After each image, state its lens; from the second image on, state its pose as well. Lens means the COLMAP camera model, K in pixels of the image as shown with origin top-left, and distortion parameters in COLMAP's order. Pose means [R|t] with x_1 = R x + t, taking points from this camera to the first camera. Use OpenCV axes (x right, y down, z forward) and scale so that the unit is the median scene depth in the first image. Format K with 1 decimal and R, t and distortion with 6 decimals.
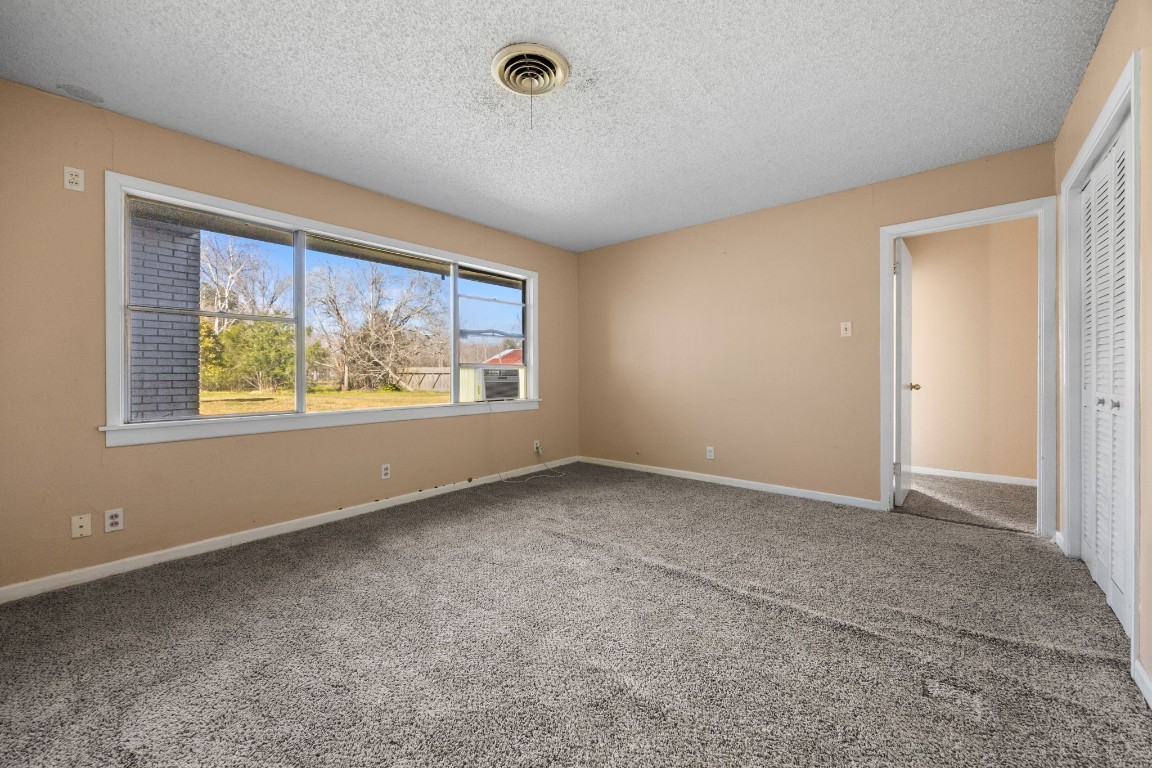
lens RADIAL K [[446.5, 0, 587.5], [0, 446.5, 382.2], [0, 0, 1]] dist [-0.002982, -0.000159]
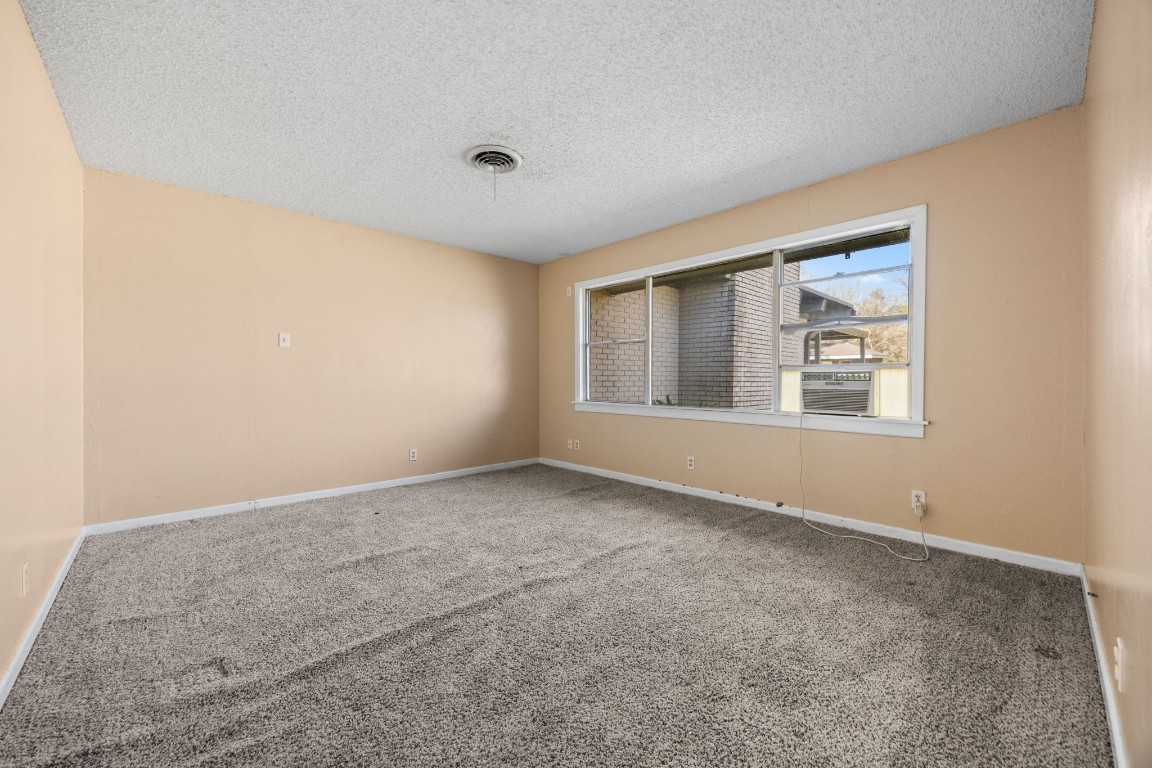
lens RADIAL K [[446.5, 0, 585.1], [0, 446.5, 379.9], [0, 0, 1]] dist [-0.002982, -0.000159]
pose [[-0.133249, 0.011218, -0.991019, 0.602104], [-0.011771, 0.999847, 0.012900, -0.020728], [0.991013, 0.013384, -0.133097, 0.735177]]
